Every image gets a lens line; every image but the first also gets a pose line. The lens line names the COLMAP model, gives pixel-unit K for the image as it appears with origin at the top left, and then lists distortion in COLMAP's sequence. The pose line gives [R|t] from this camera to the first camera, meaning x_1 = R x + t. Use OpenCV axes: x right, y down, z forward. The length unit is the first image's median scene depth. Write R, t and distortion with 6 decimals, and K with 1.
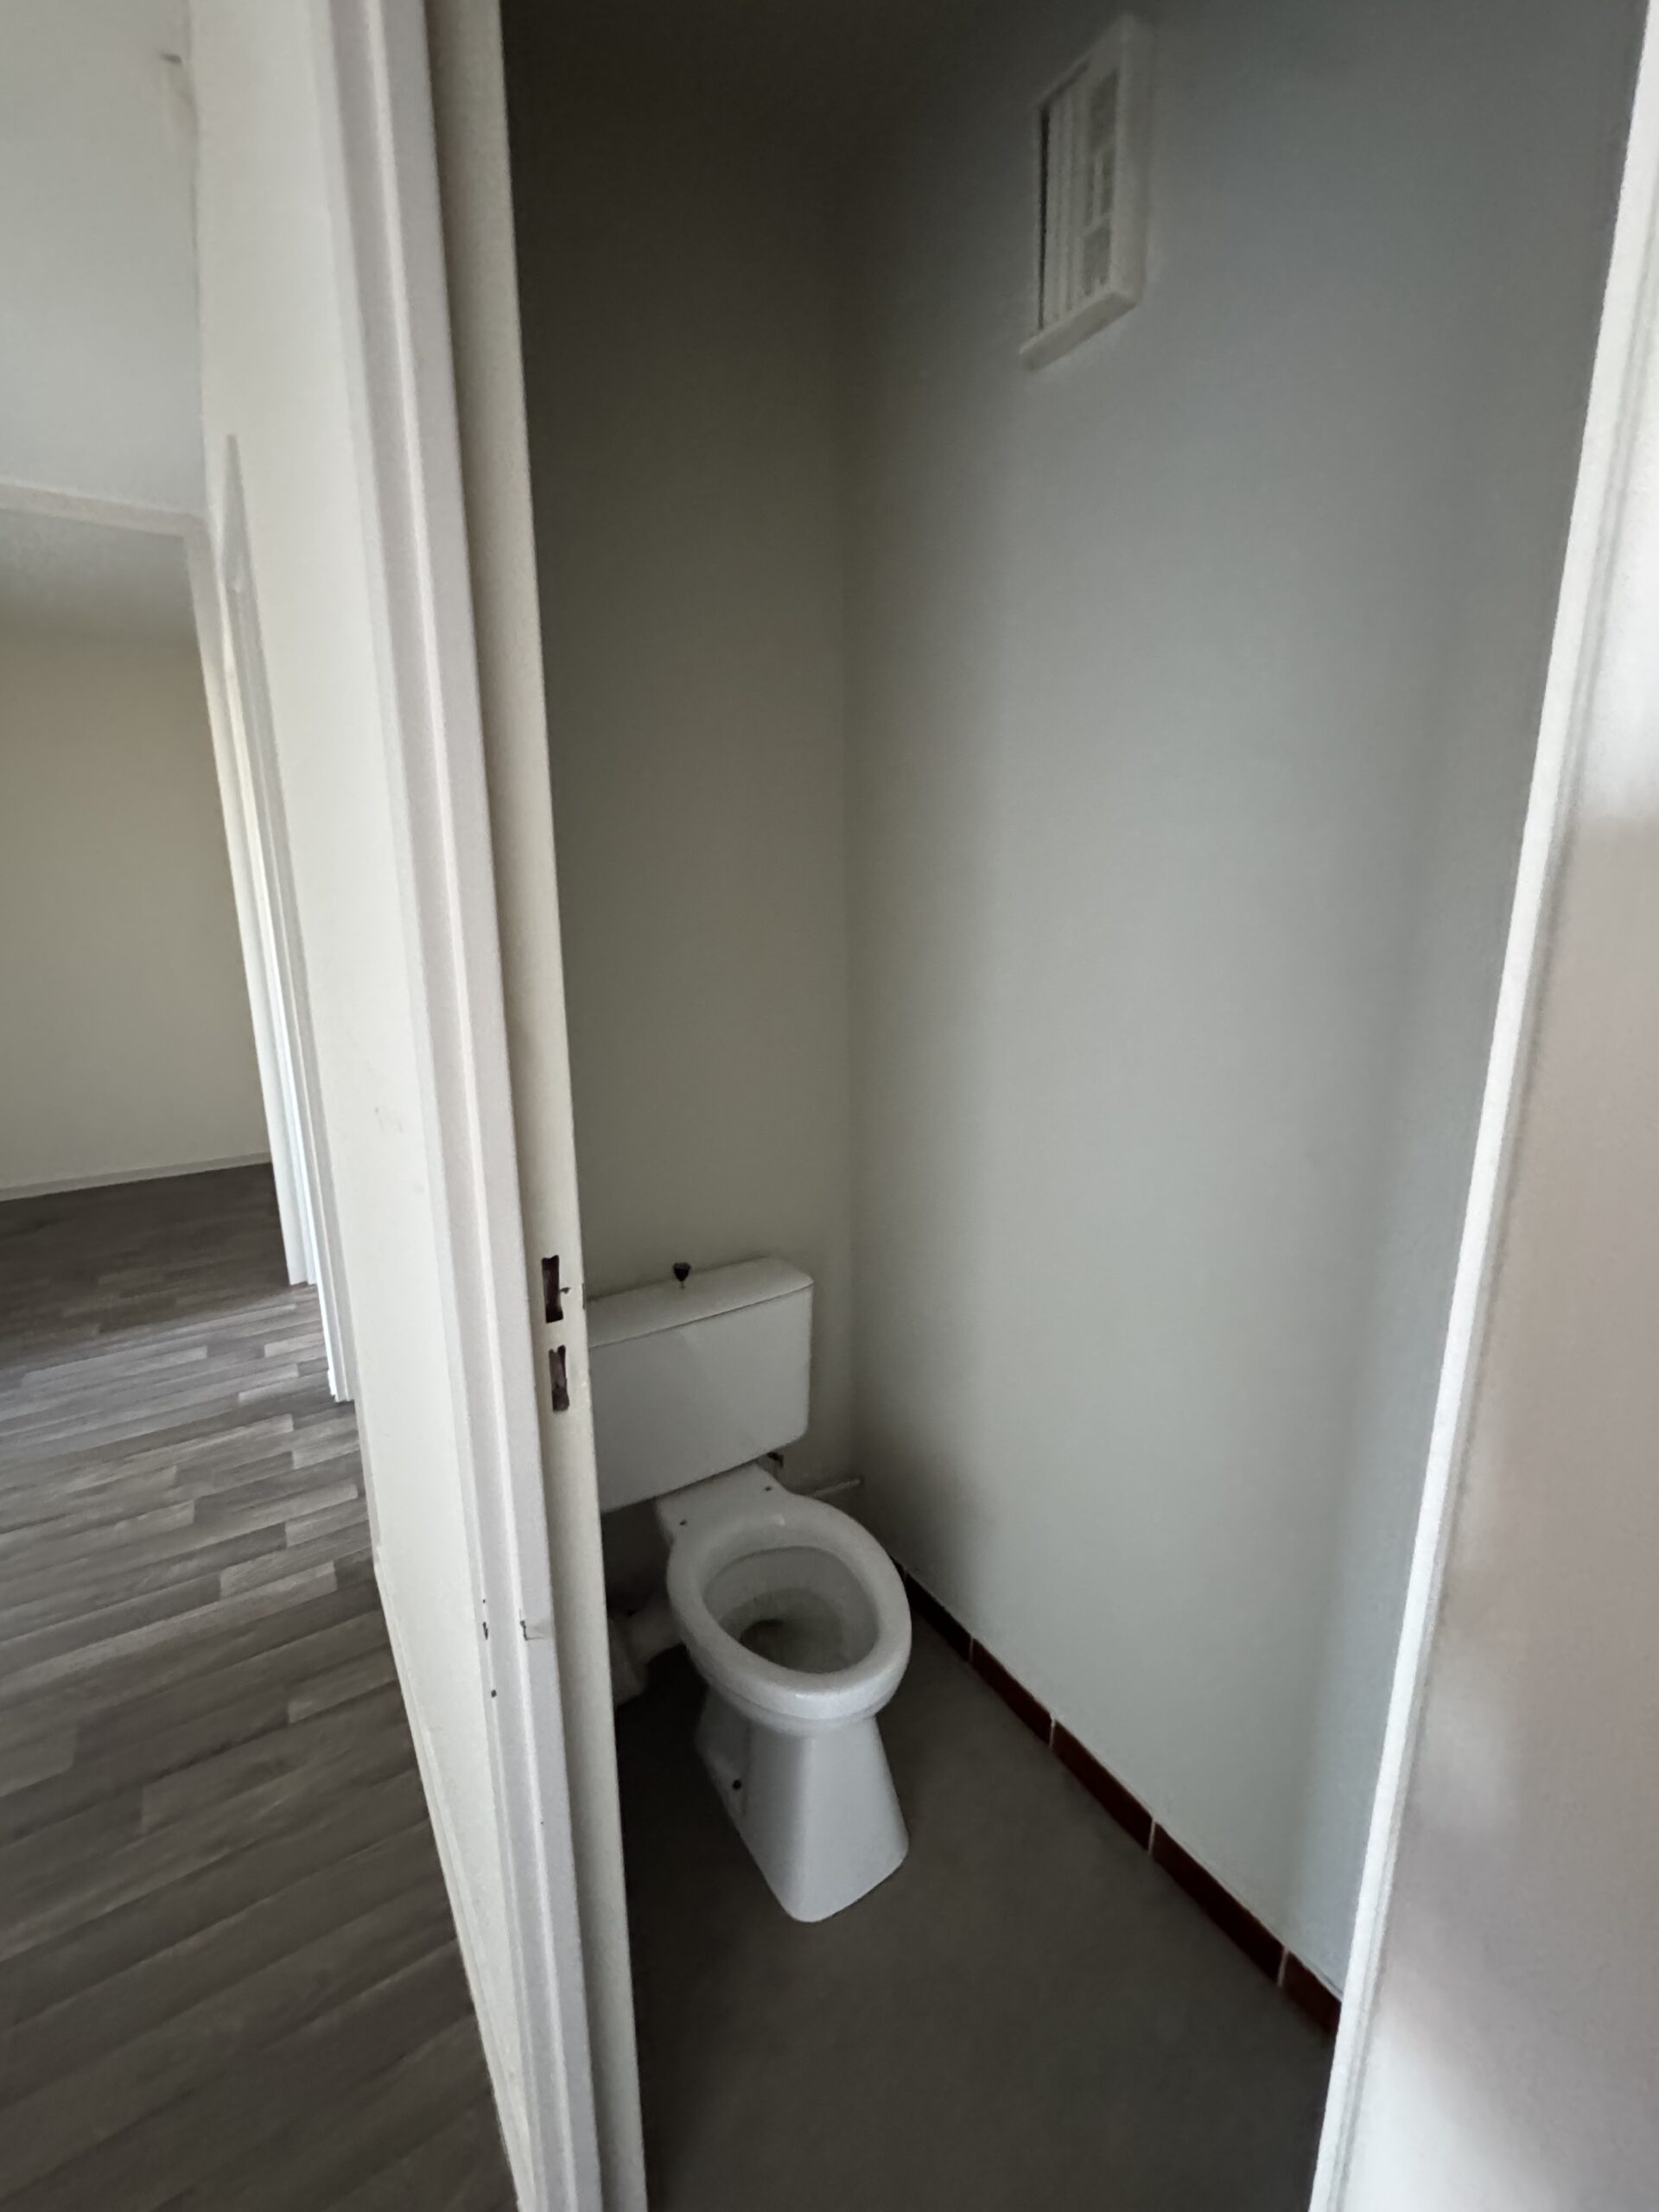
lens RADIAL K [[914.1, 0, 842.0], [0, 914.1, 1110.4], [0, 0, 1]] dist [-0.002275, -0.000066]
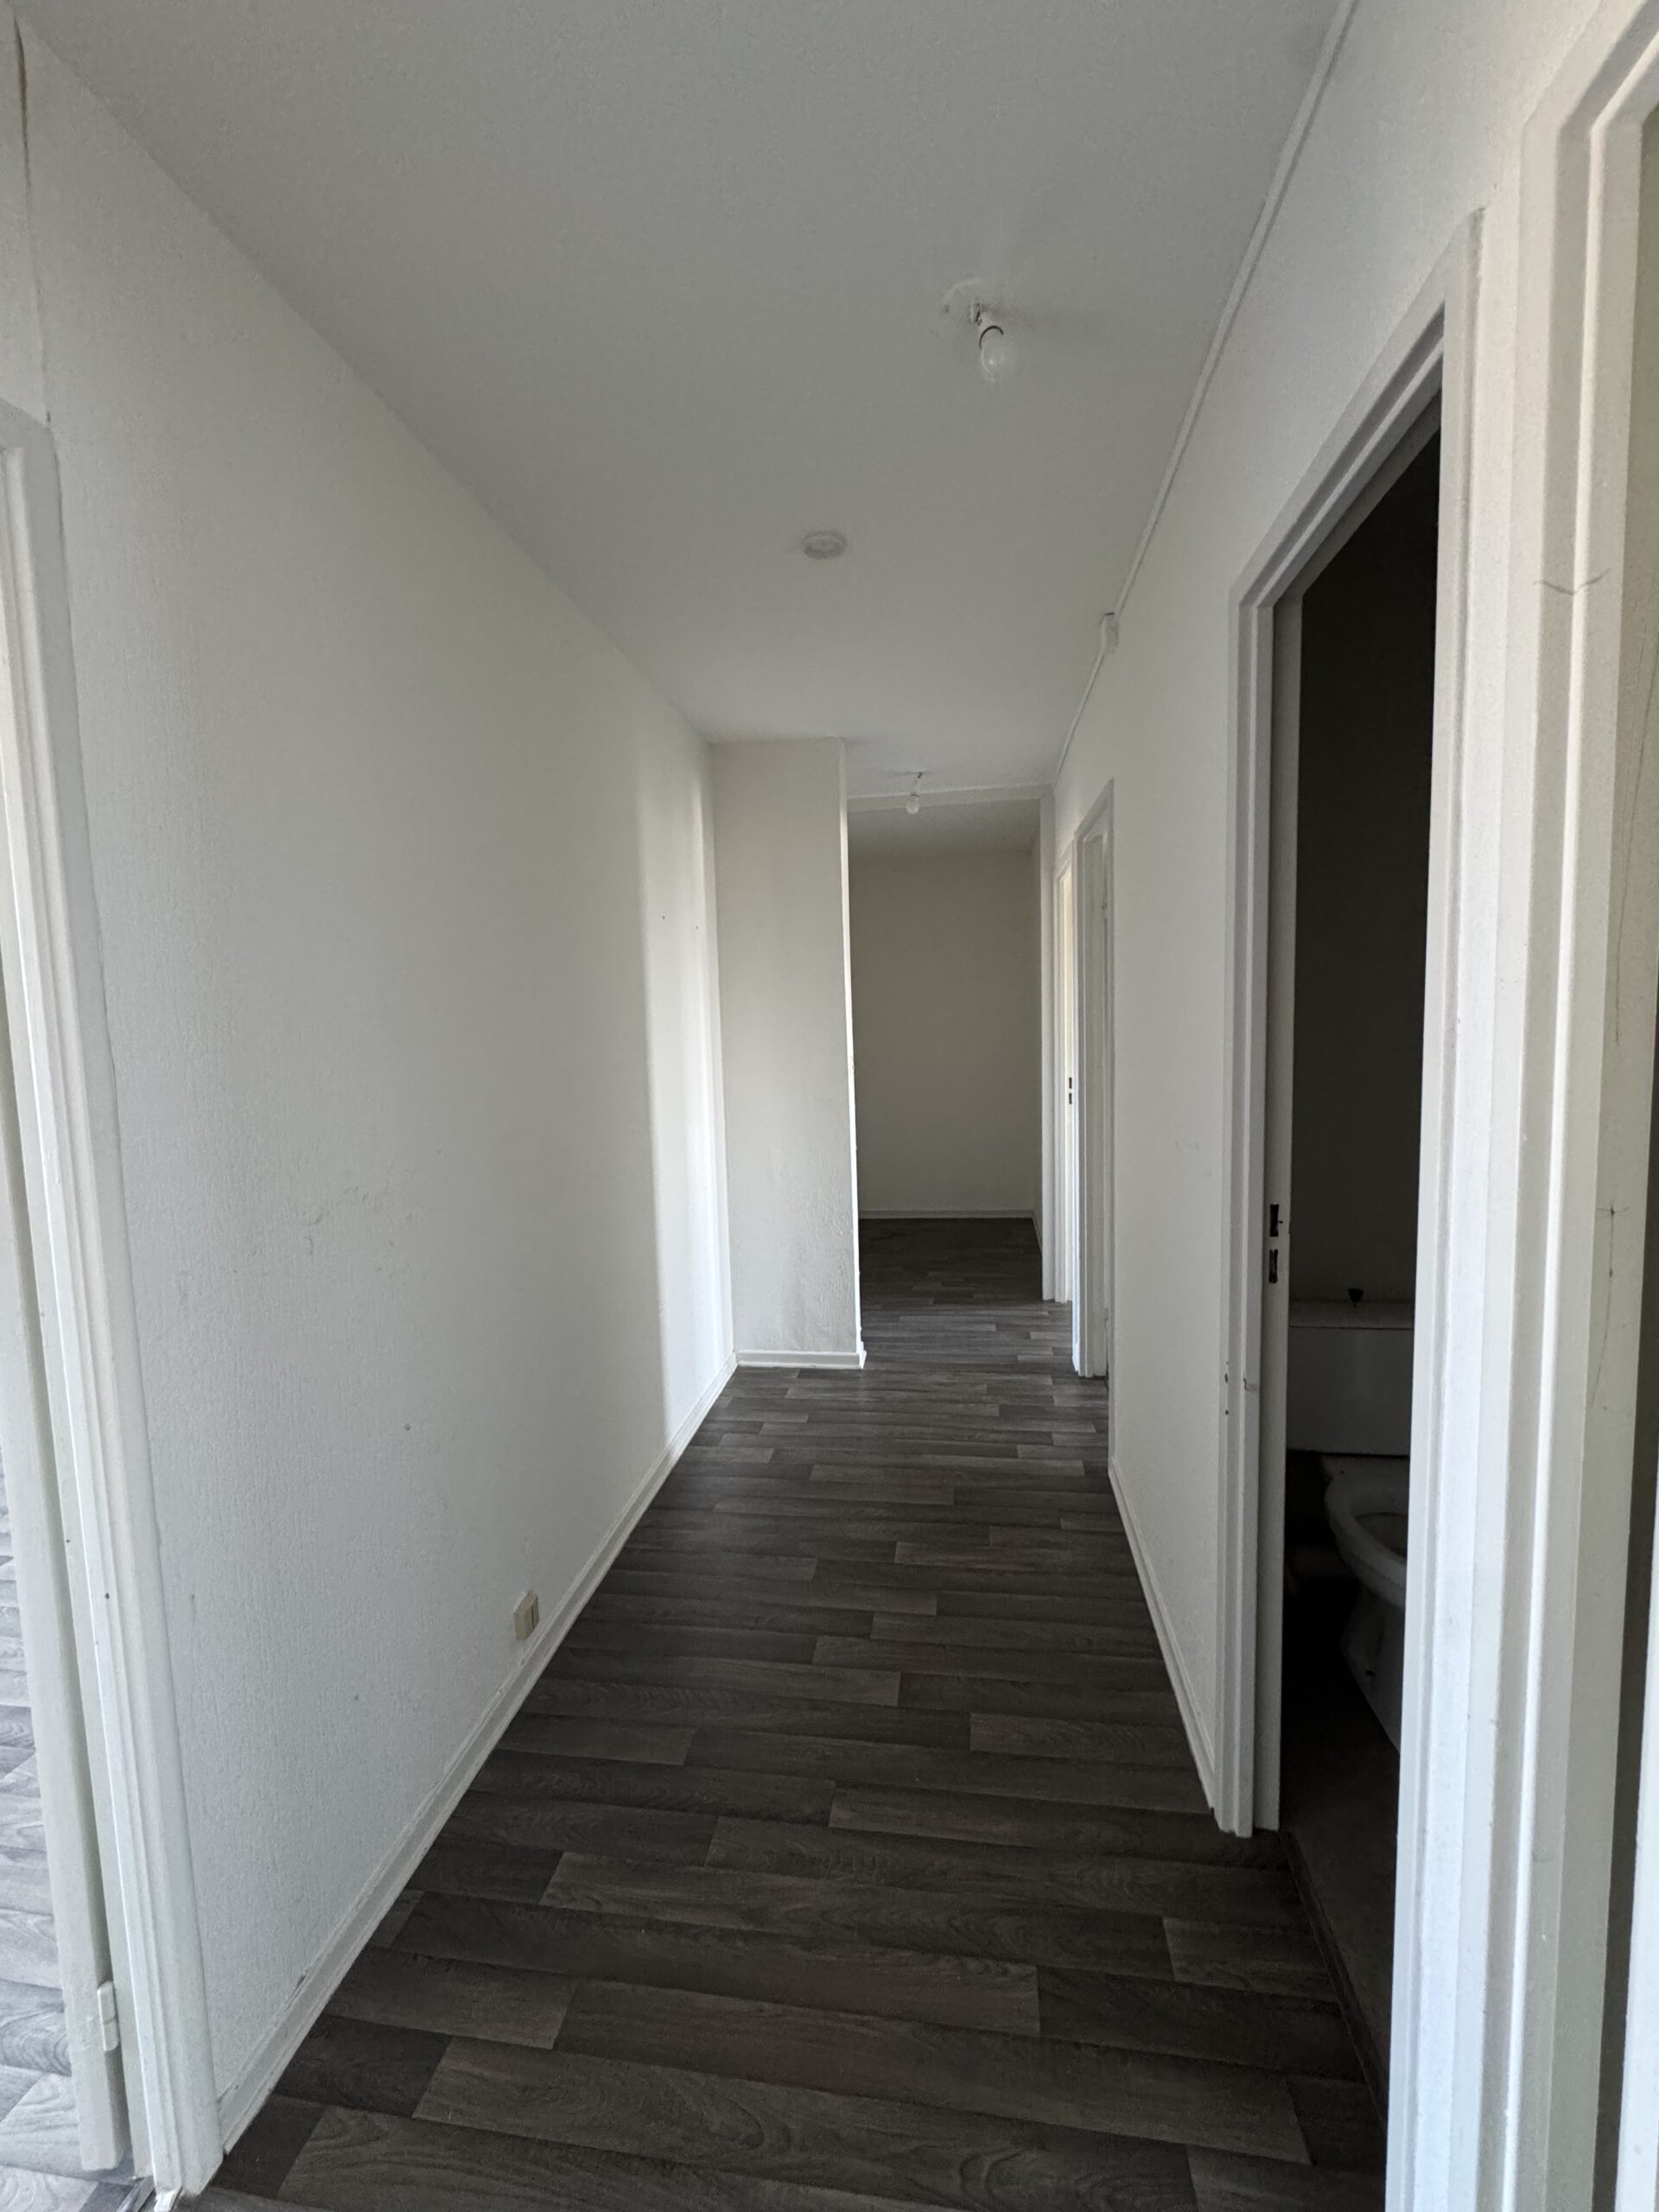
lens RADIAL K [[914.1, 0, 830.7], [0, 914.1, 1102.5], [0, 0, 1]] dist [-0.002275, -0.000066]
pose [[0.741266, 0.040657, -0.669979, 0.101220], [-0.125257, 0.989009, -0.078568, 0.066635], [0.659420, 0.142159, 0.738211, -0.394316]]
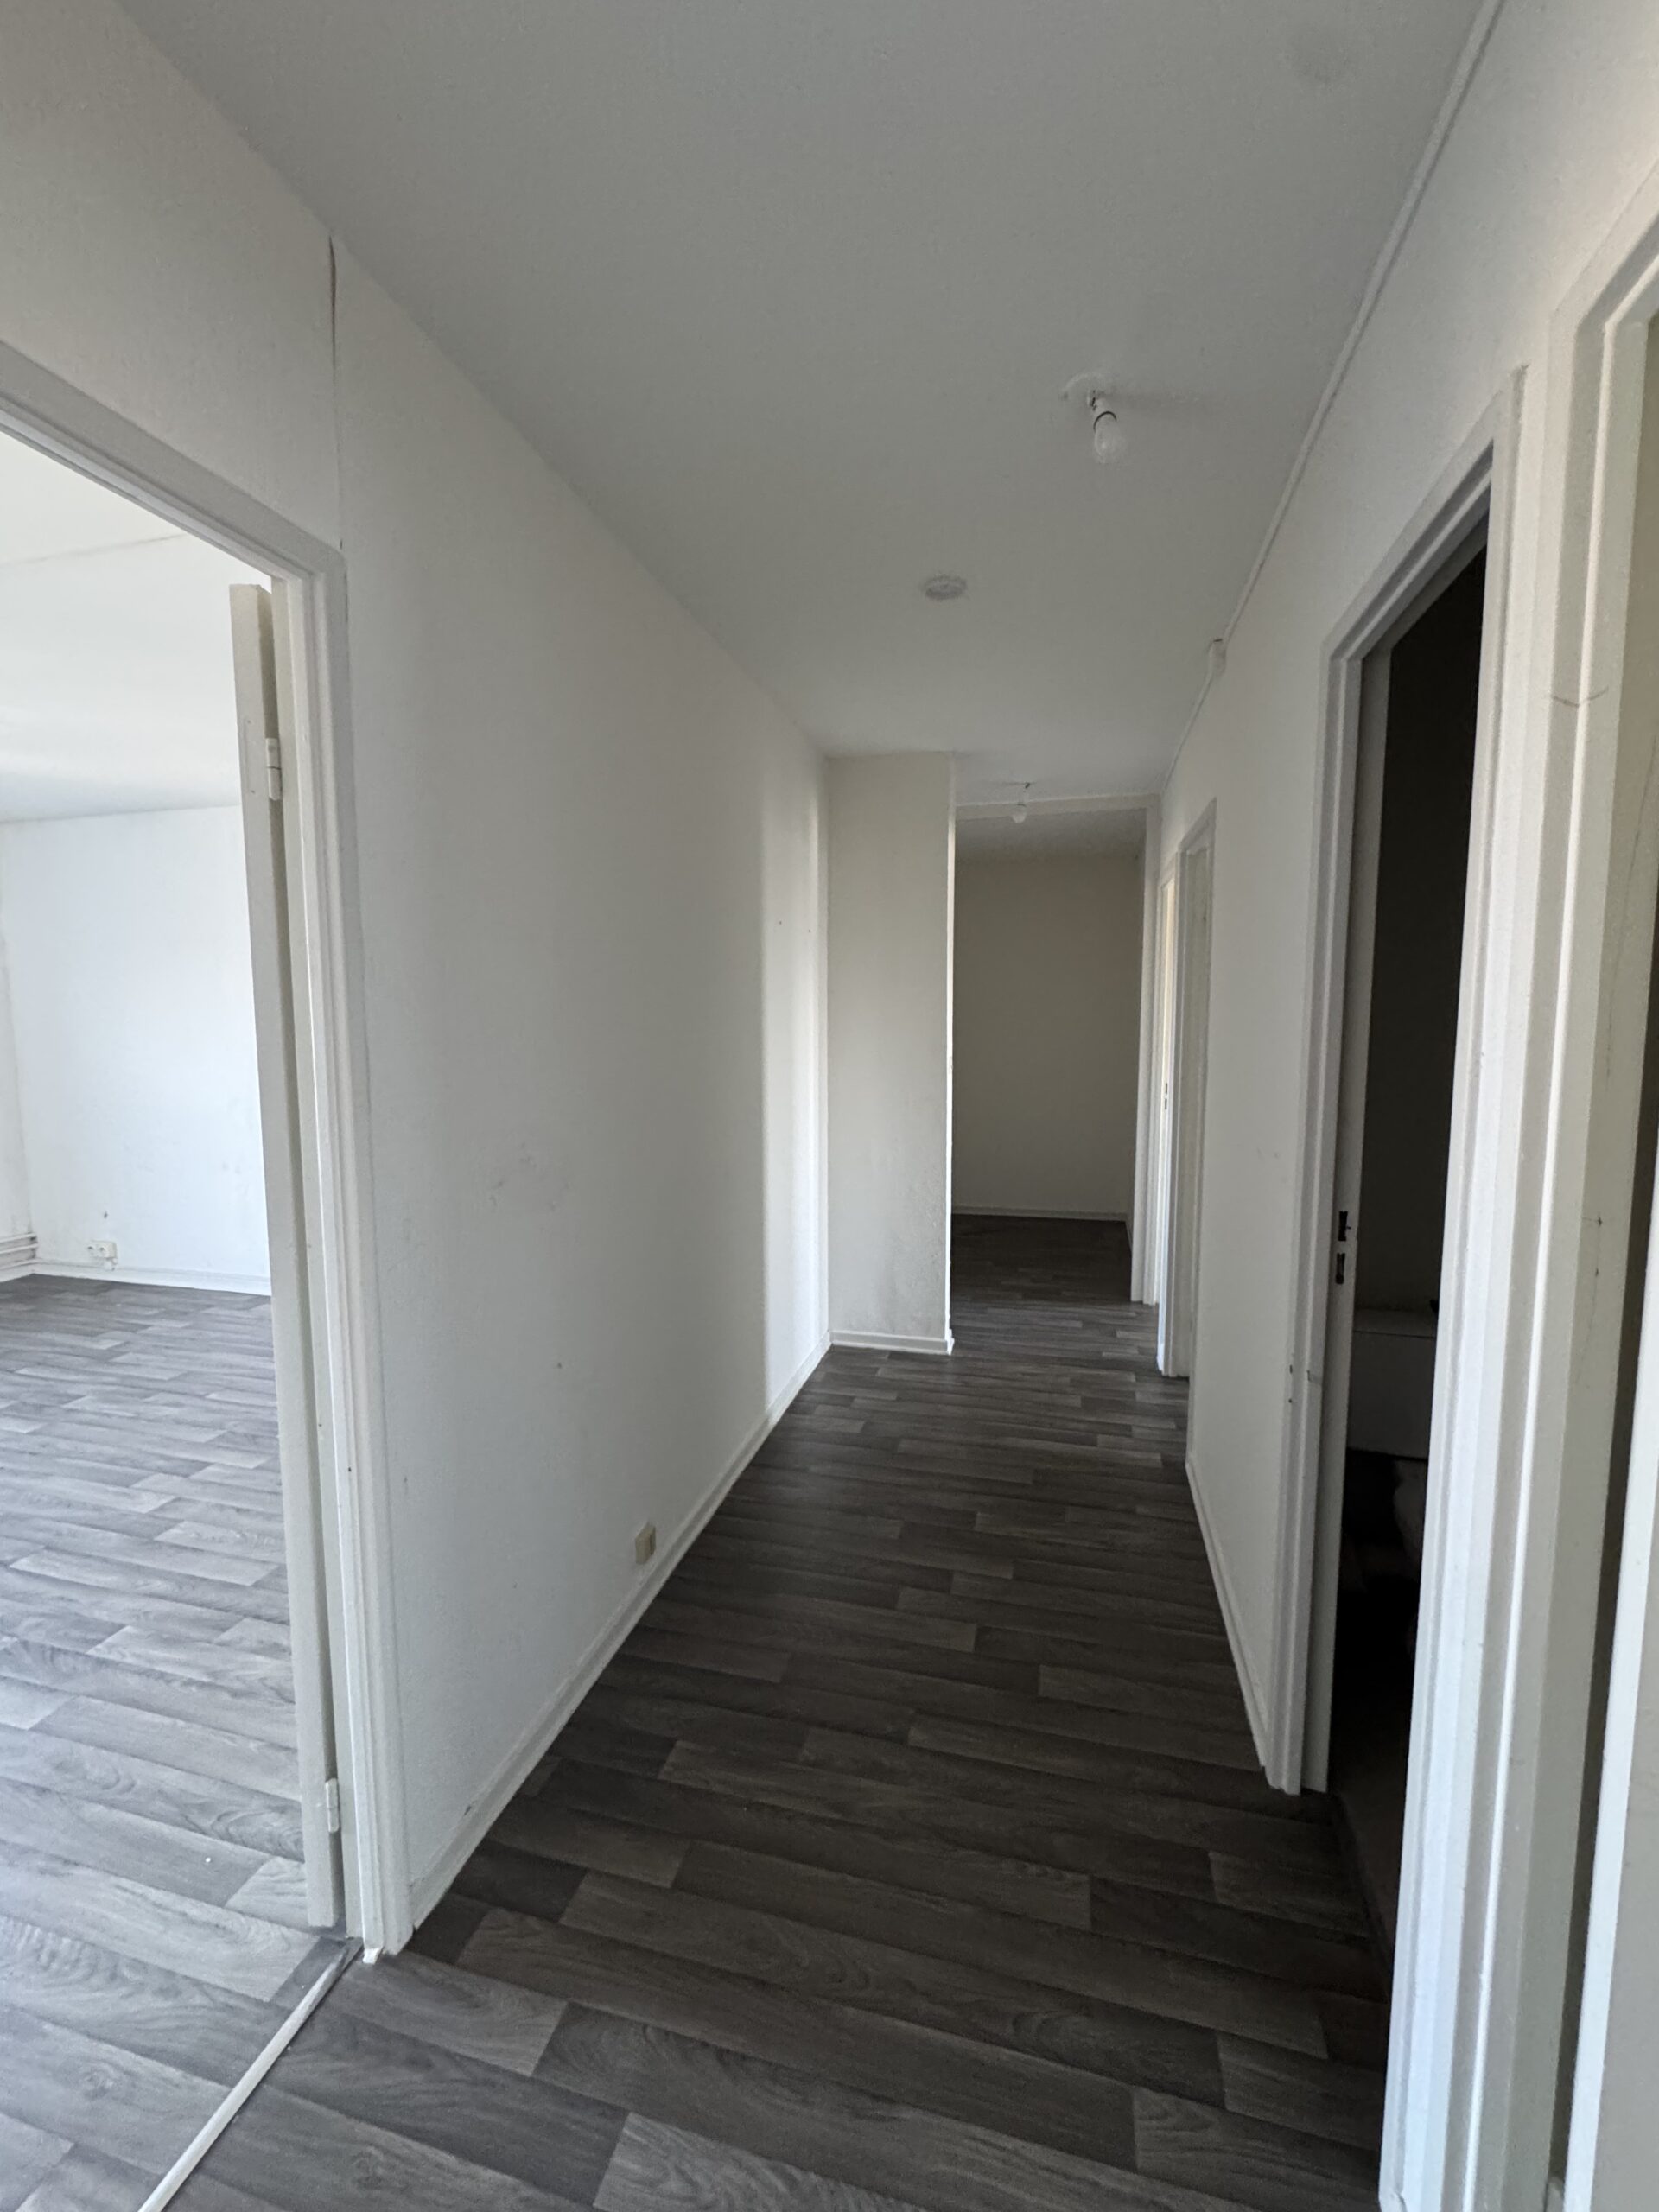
lens RADIAL K [[914.1, 0, 830.7], [0, 914.1, 1101.1], [0, 0, 1]] dist [-0.002275, -0.000066]
pose [[0.666301, 0.070500, -0.742342, 0.155041], [-0.168859, 0.983925, -0.058120, 0.071760], [0.726312, 0.164077, 0.667495, -0.464118]]
